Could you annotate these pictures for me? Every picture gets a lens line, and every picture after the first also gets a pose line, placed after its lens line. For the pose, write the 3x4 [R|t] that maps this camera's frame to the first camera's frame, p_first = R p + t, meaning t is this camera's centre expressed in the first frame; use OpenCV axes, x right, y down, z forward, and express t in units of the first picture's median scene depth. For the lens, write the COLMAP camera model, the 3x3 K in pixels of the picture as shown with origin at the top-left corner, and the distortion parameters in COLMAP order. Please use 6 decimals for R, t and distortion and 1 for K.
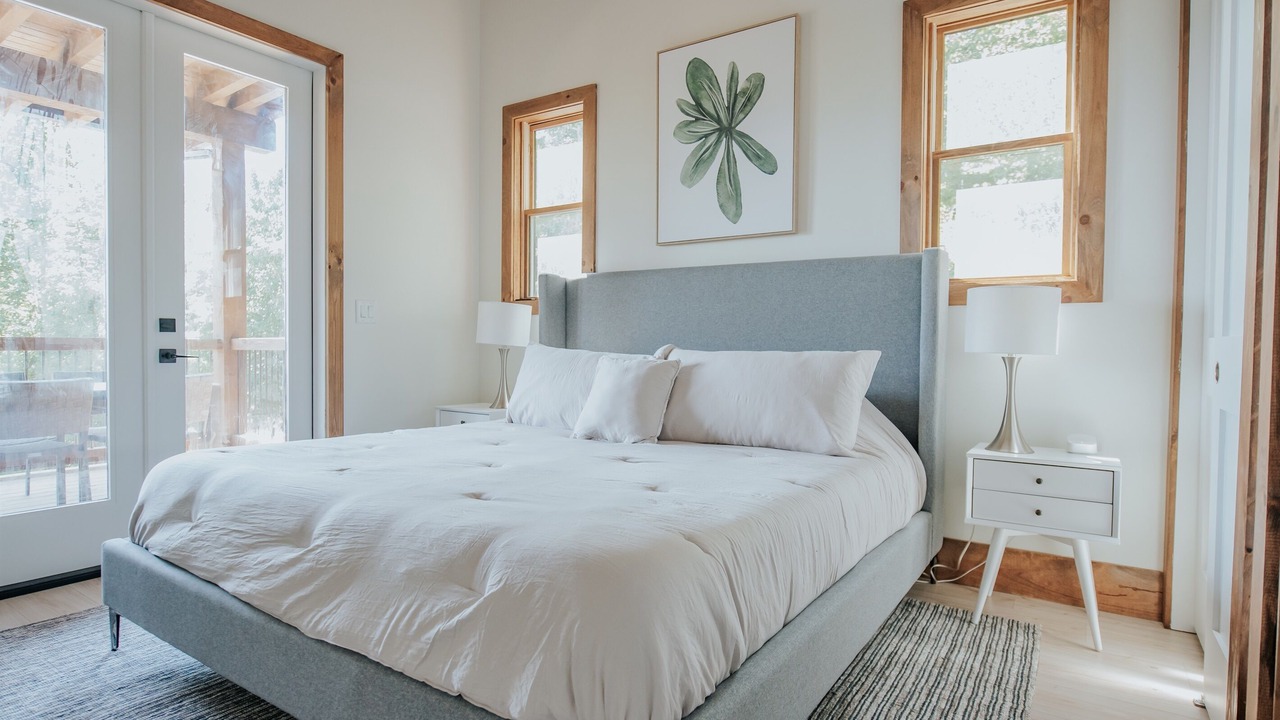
lens RADIAL K [[664.4, 0, 640.0], [0, 664.4, 360.0], [0, 0, 1]] dist [0.000696, -0.000356]
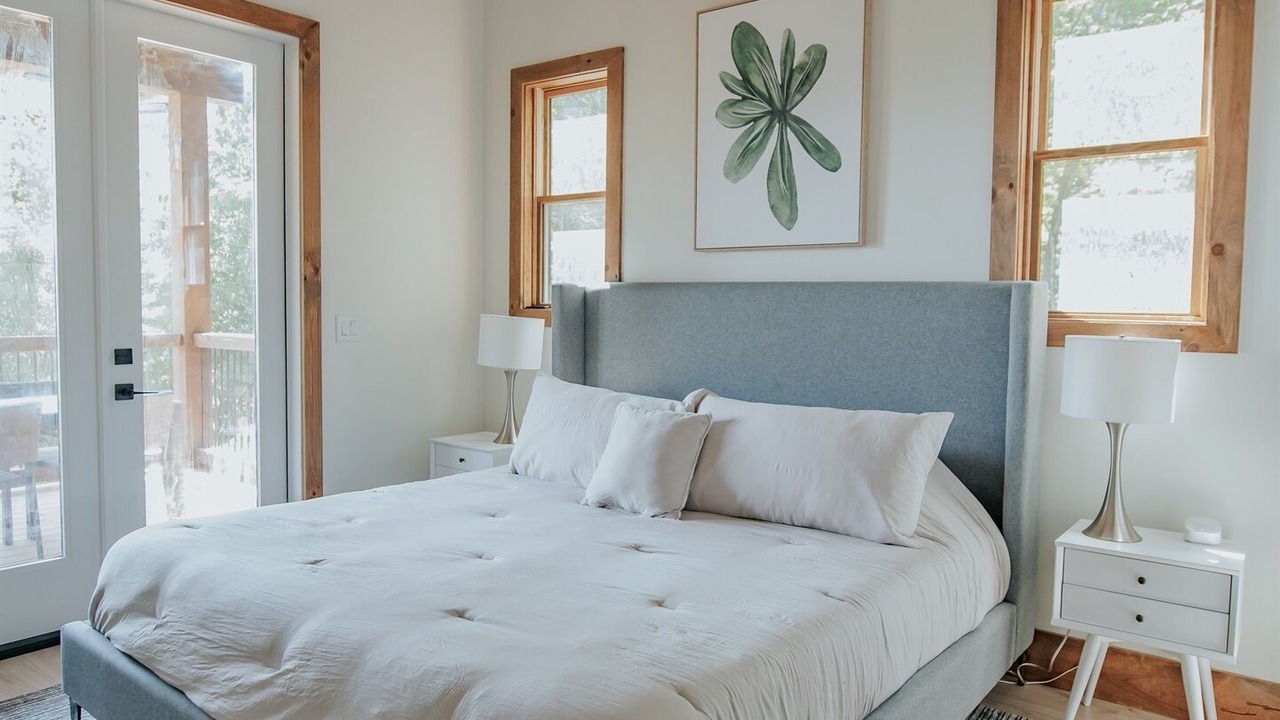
lens RADIAL K [[852.0, 0, 640.0], [0, 852.0, 360.0], [0, 0, 1]] dist [-0.002648, -0.000821]
pose [[0.997642, 0.007435, -0.068229, 0.041247], [-0.005204, 0.999448, 0.032825, -0.098647], [0.068436, -0.032393, 0.997129, -0.068298]]
